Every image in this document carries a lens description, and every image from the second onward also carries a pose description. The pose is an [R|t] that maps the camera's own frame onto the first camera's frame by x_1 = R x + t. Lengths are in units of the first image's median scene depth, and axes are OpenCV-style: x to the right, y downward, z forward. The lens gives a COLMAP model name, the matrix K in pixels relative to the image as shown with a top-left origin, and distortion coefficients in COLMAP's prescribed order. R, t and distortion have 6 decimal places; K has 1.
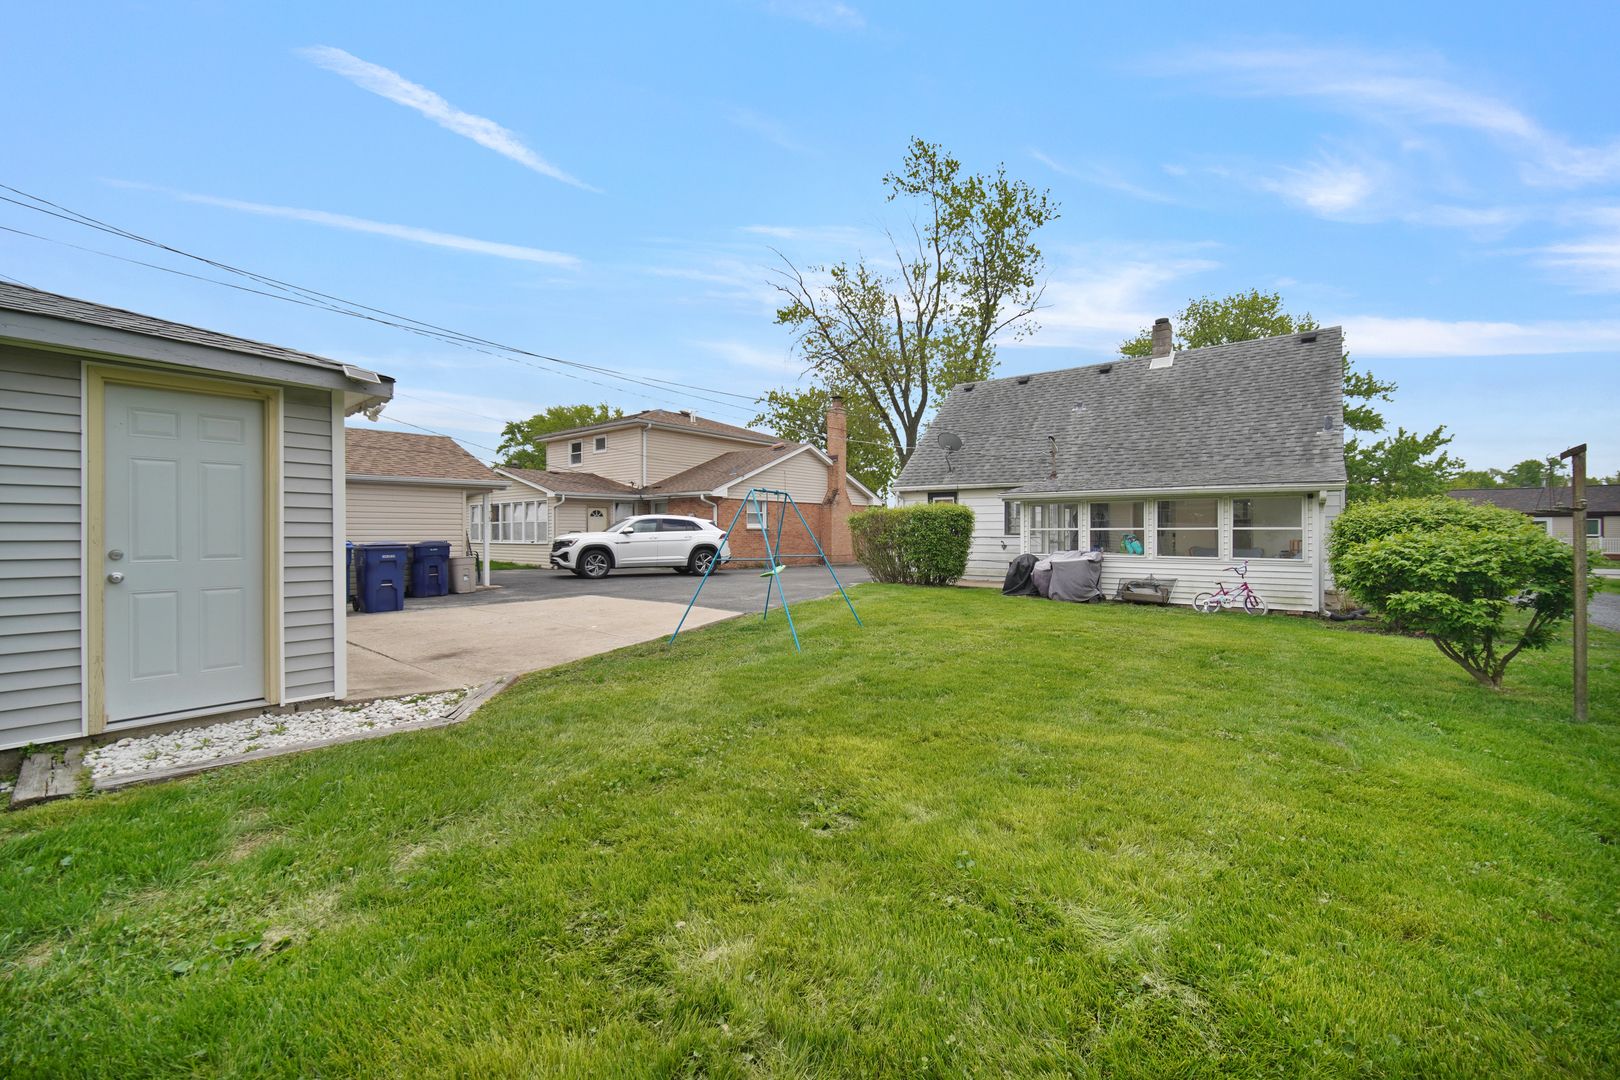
lens RADIAL K [[650.5, 0, 805.0], [0, 650.5, 534.4], [0, 0, 1]] dist [-0.000096, -0.000225]
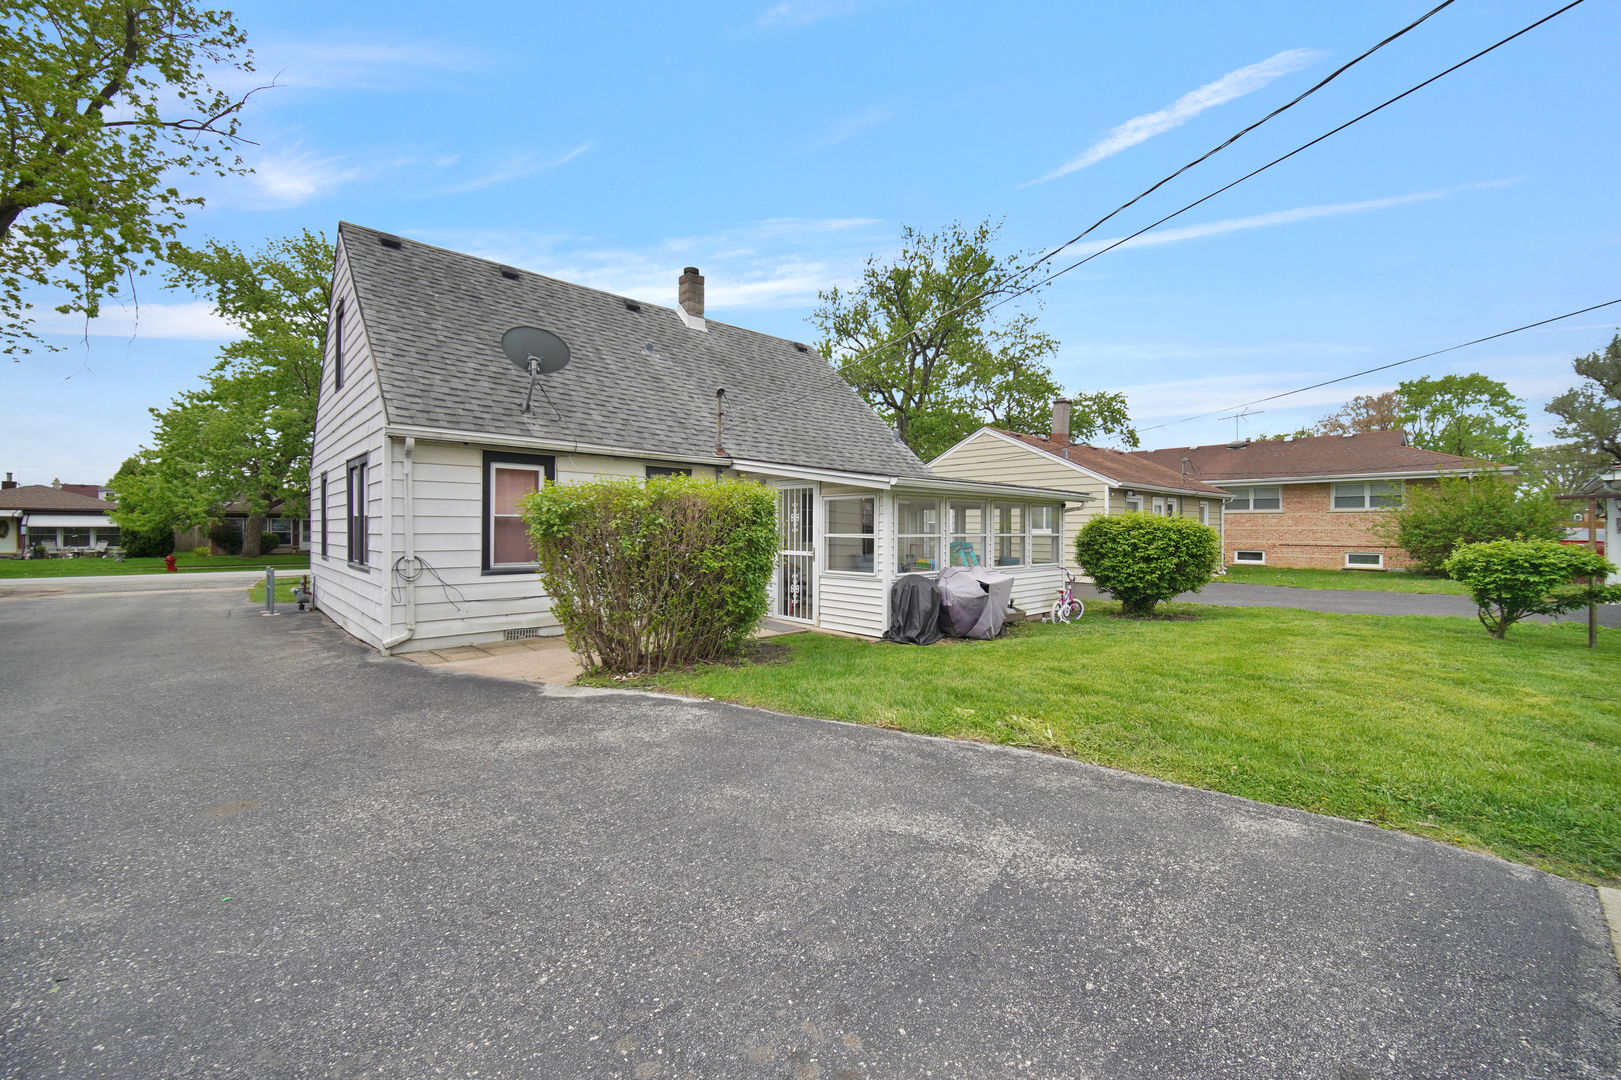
lens RADIAL K [[655.8, 0, 806.5], [0, 655.8, 537.9], [0, 0, 1]] dist [-0.009087, -0.000171]
pose [[0.138343, -0.010112, 0.990333, -0.154182], [0.001307, 0.999949, 0.010028, -0.006332], [-0.990384, -0.000093, 0.138349, 0.505394]]
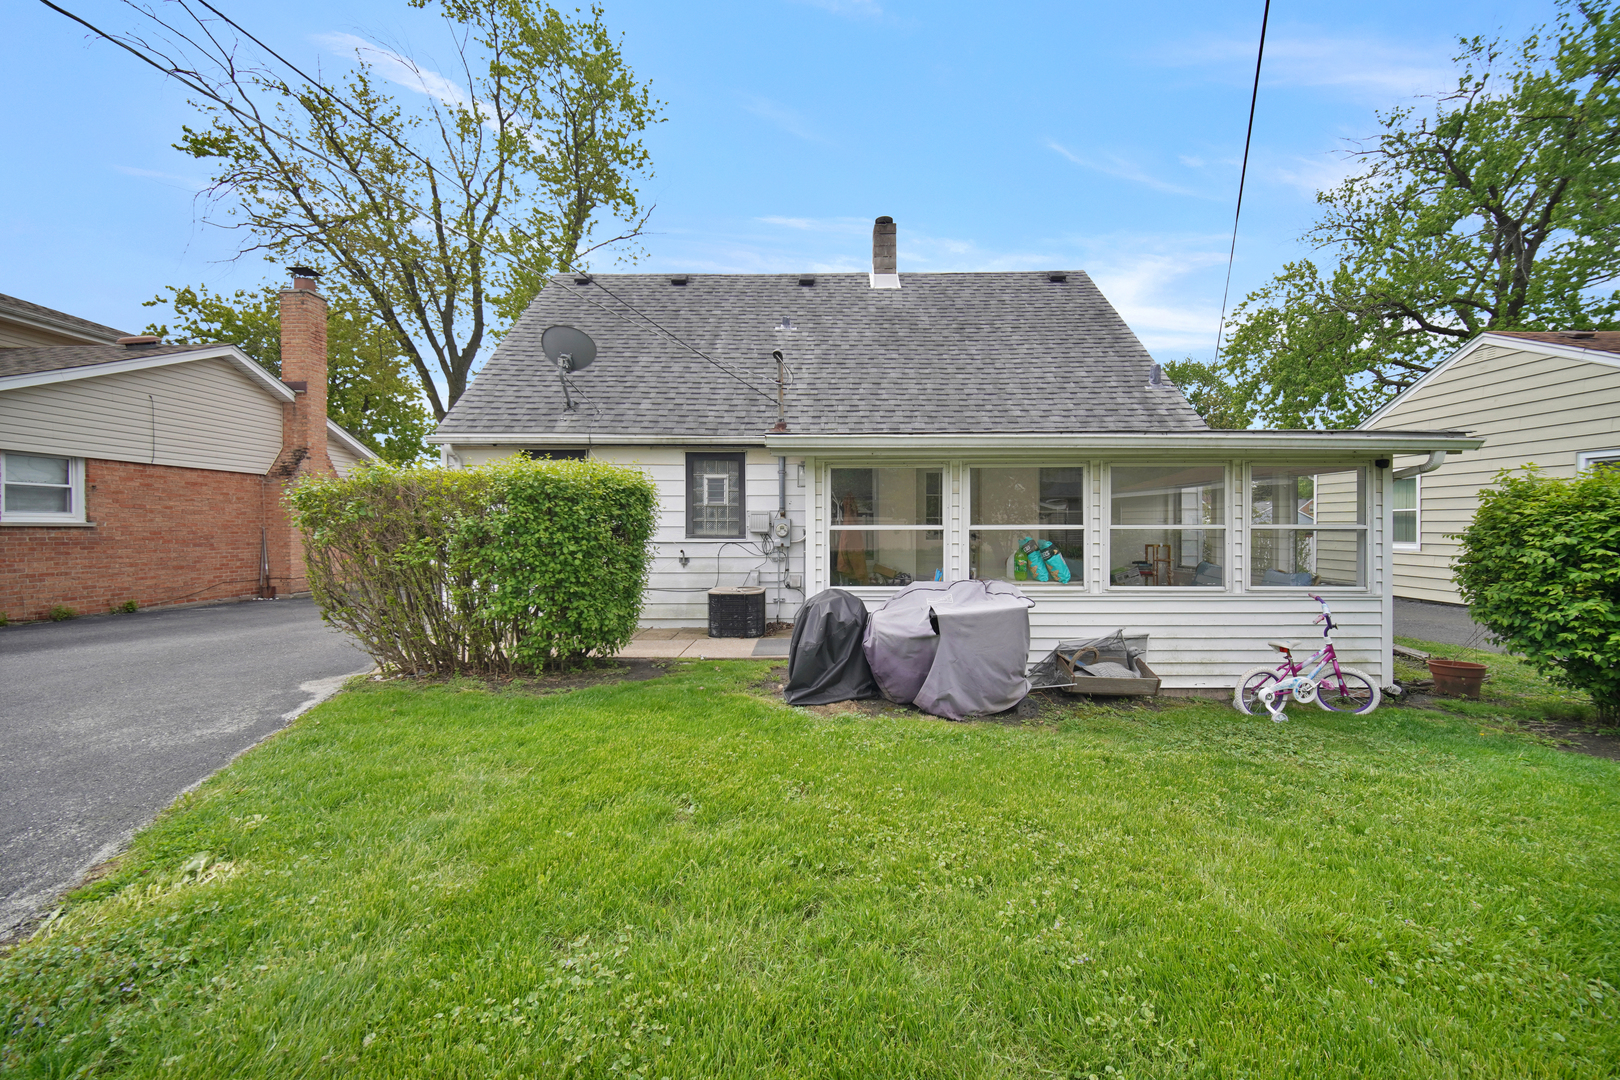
lens RADIAL K [[650.5, 0, 805.0], [0, 650.5, 534.4], [0, 0, 1]] dist [-0.000096, -0.000225]
pose [[0.784139, -0.005078, 0.620565, 0.040023], [0.002251, 0.999983, 0.005338, -0.003013], [-0.620581, -0.002789, 0.784137, 0.348127]]
